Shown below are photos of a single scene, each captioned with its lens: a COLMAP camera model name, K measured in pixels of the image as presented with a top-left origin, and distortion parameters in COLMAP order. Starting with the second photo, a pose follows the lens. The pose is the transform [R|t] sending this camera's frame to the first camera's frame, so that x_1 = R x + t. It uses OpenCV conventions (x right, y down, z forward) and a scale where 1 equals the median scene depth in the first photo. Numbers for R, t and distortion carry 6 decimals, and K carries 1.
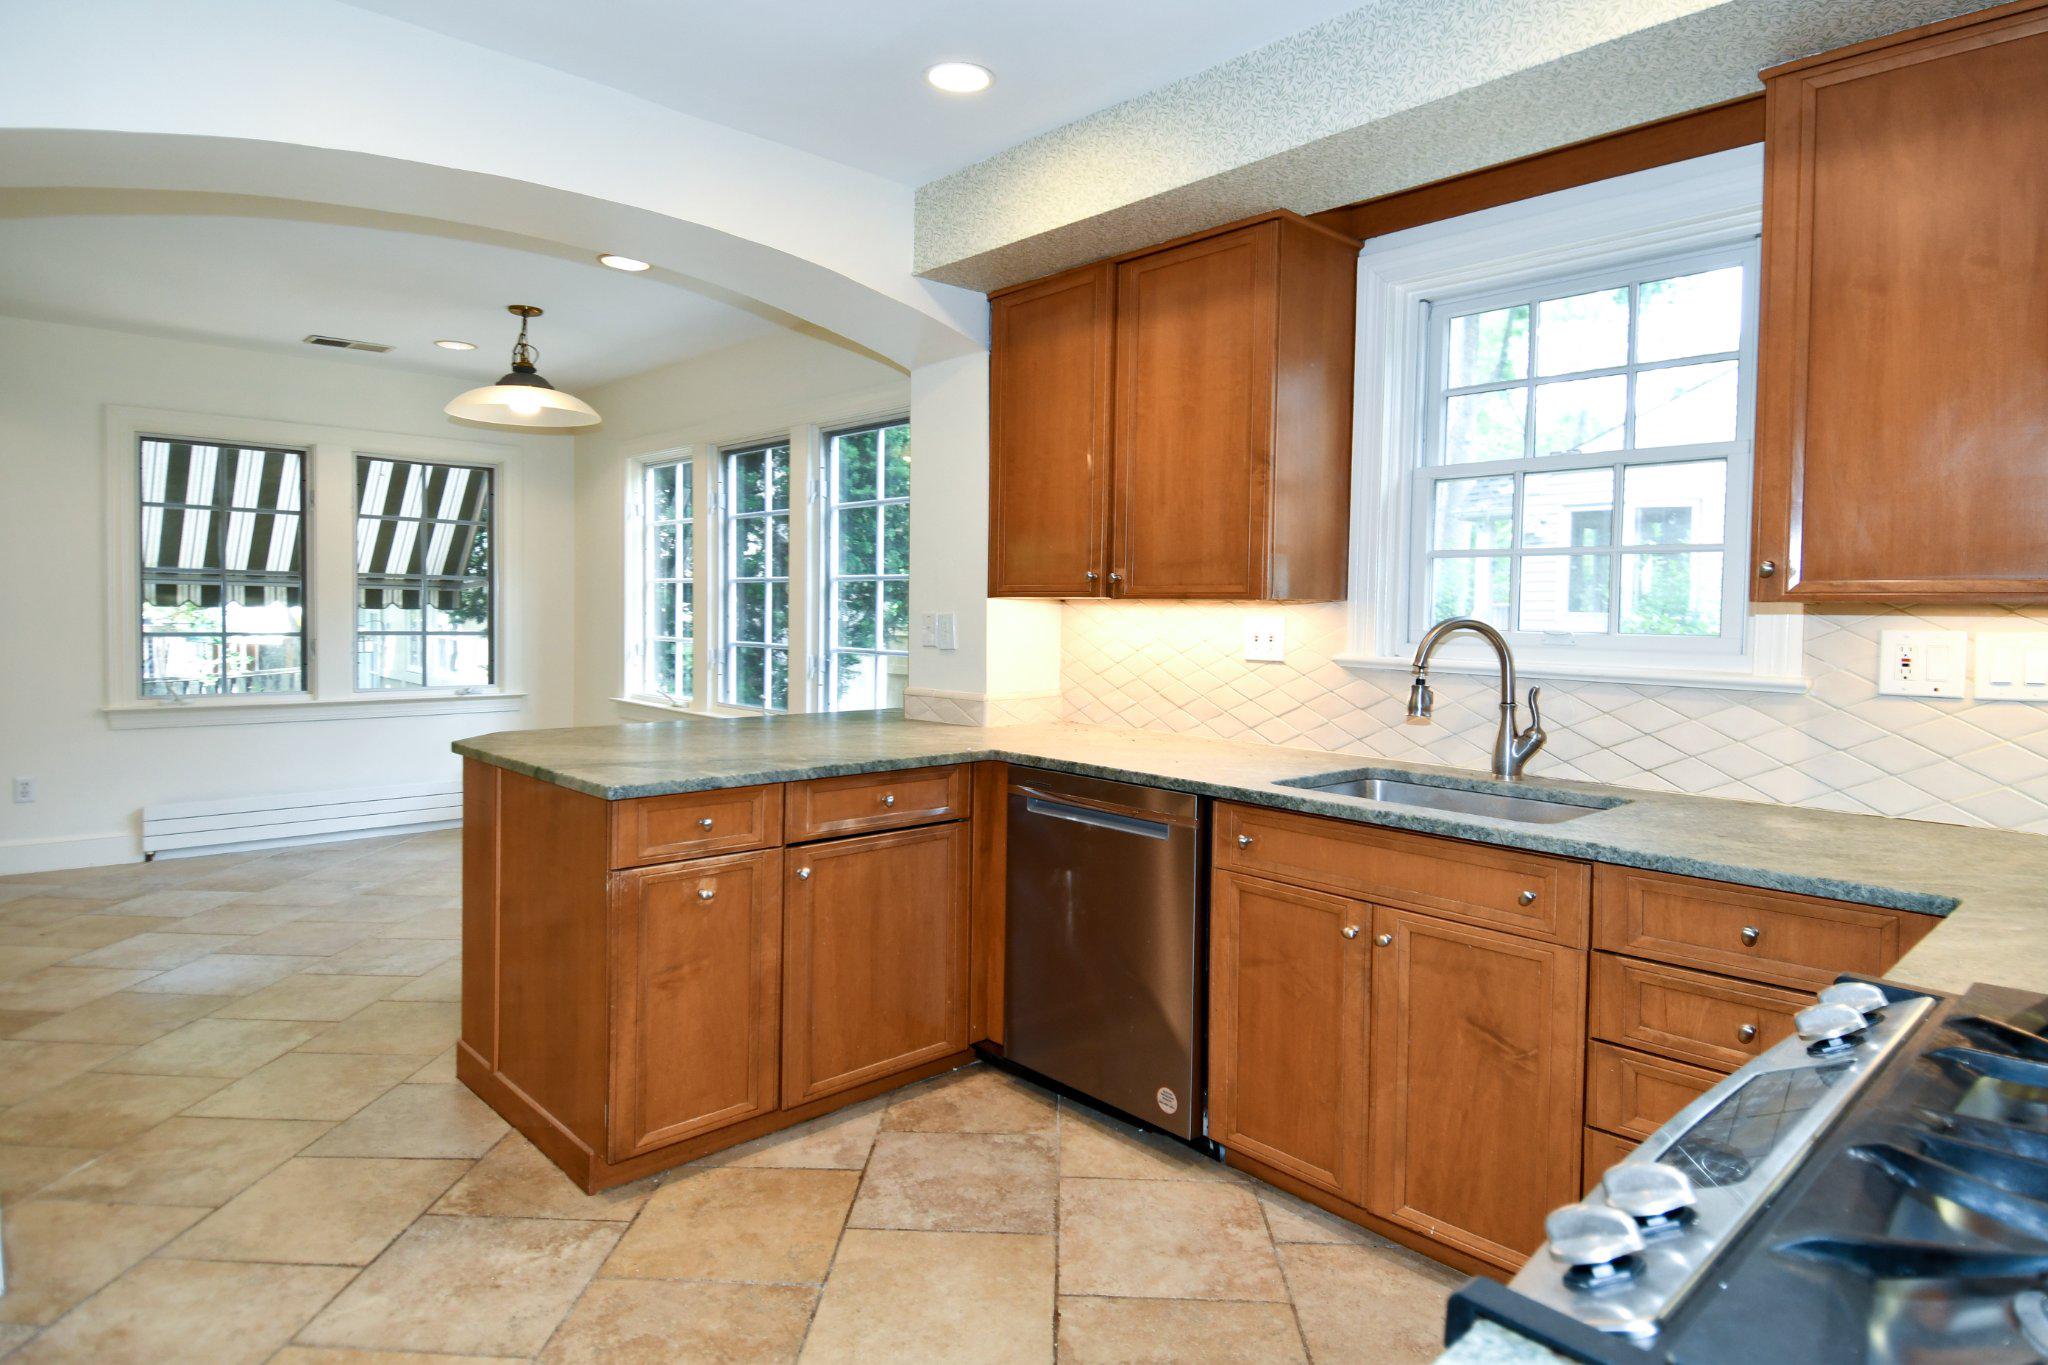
lens RADIAL K [[1058.8, 0, 929.4], [0, 1058.8, 638.2], [0, 0, 1]] dist [0.024447, -0.000841]
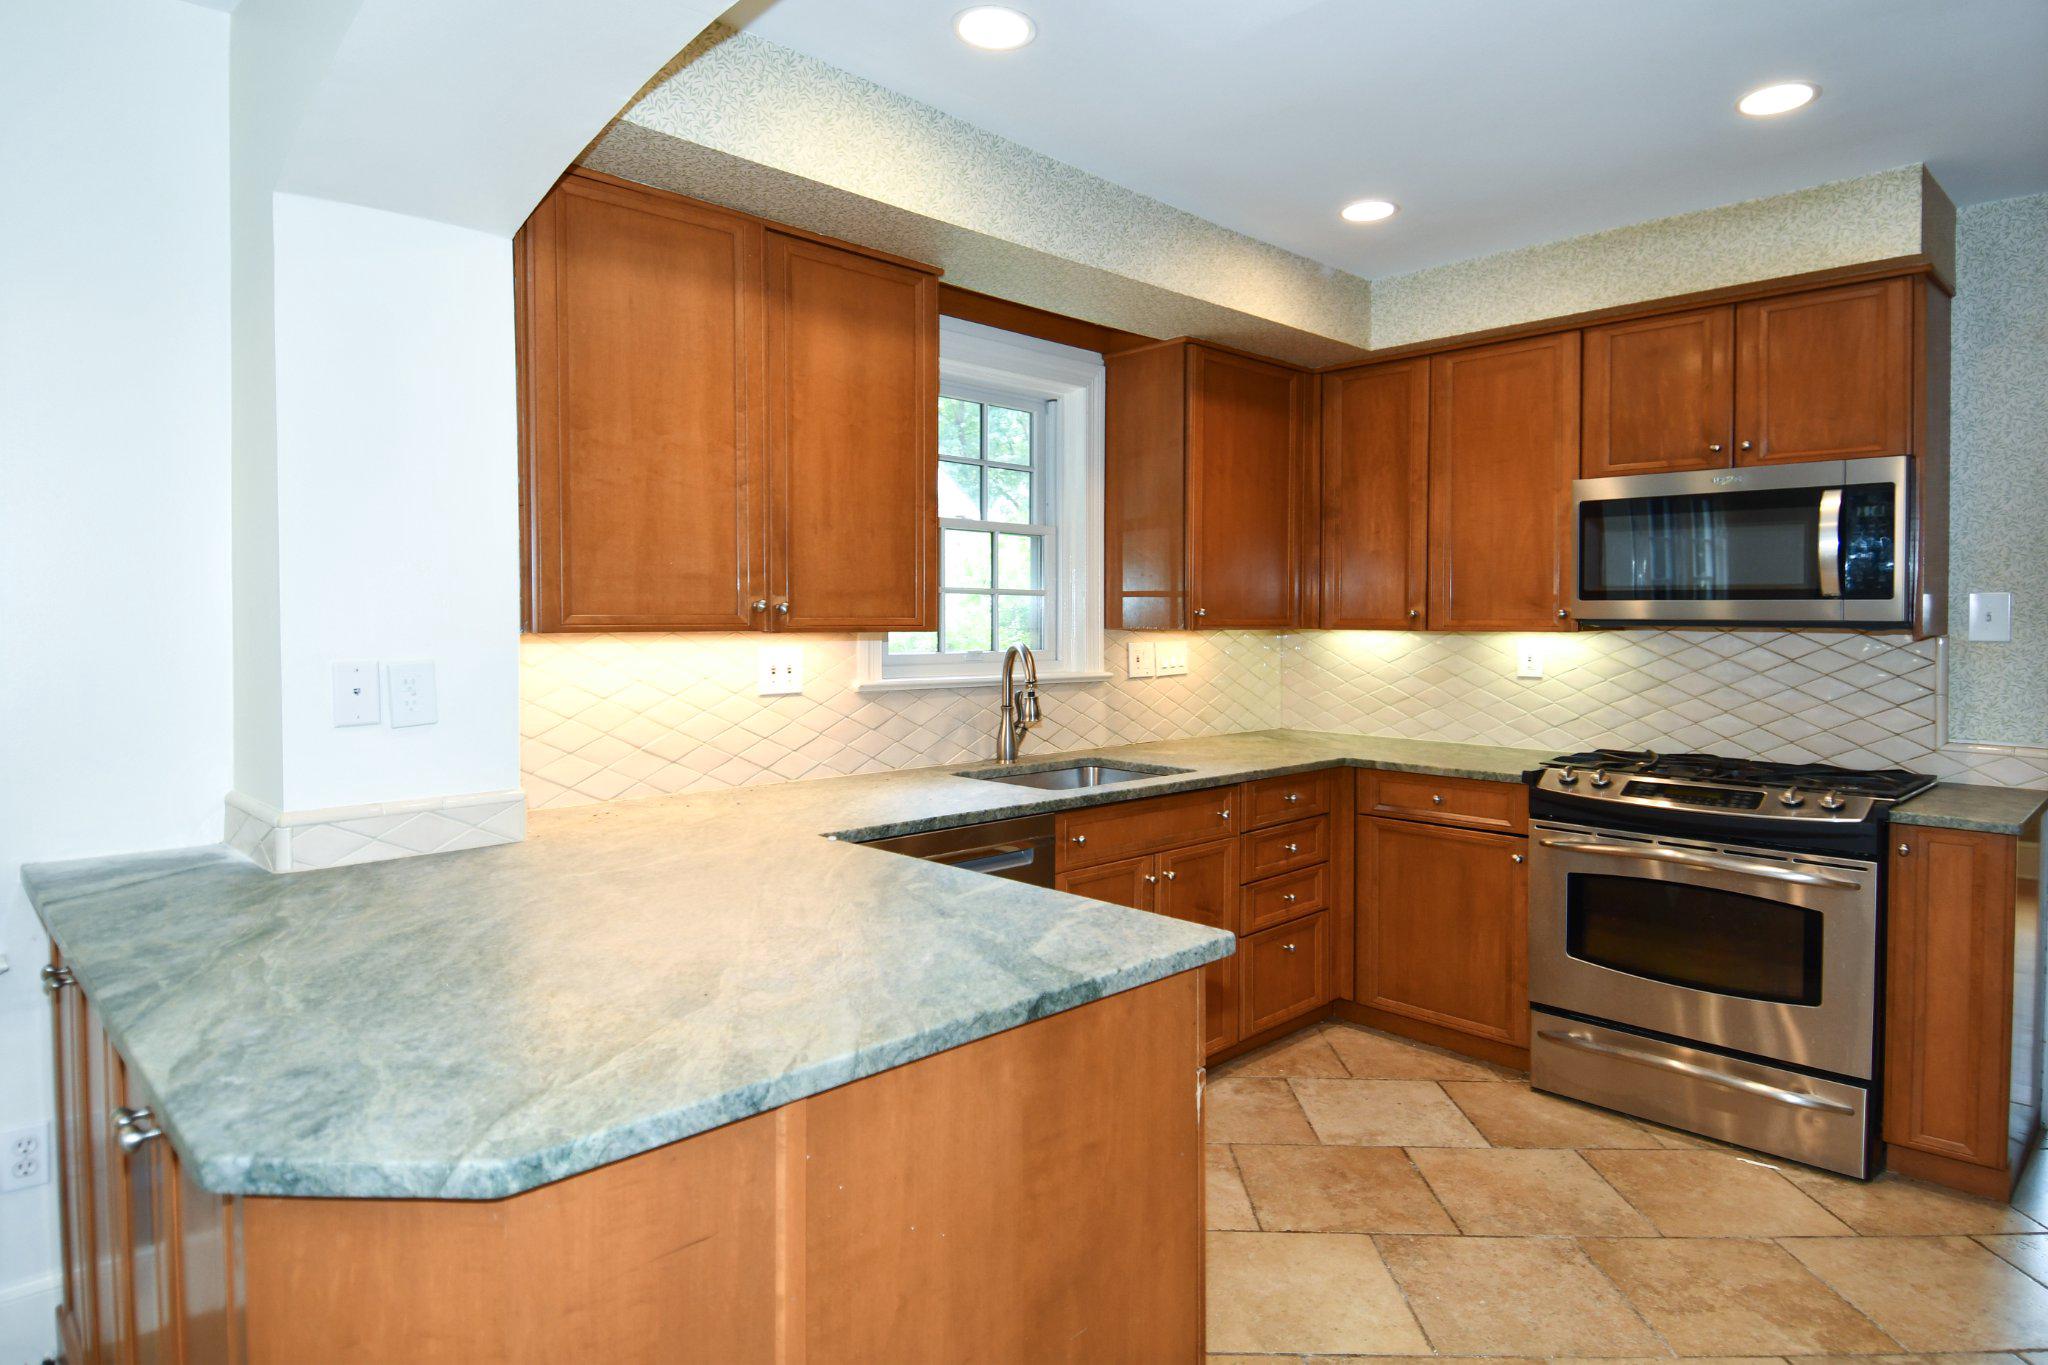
lens RADIAL K [[1140.7, 0, 1012.7], [0, 1140.7, 645.0], [0, 0, 1]] dist [0.056409, -0.052901]
pose [[0.006374, -0.034386, 0.999388, -0.837679], [0.033451, 0.998857, 0.034154, -0.060775], [-0.999420, 0.033213, 0.007517, 0.931714]]
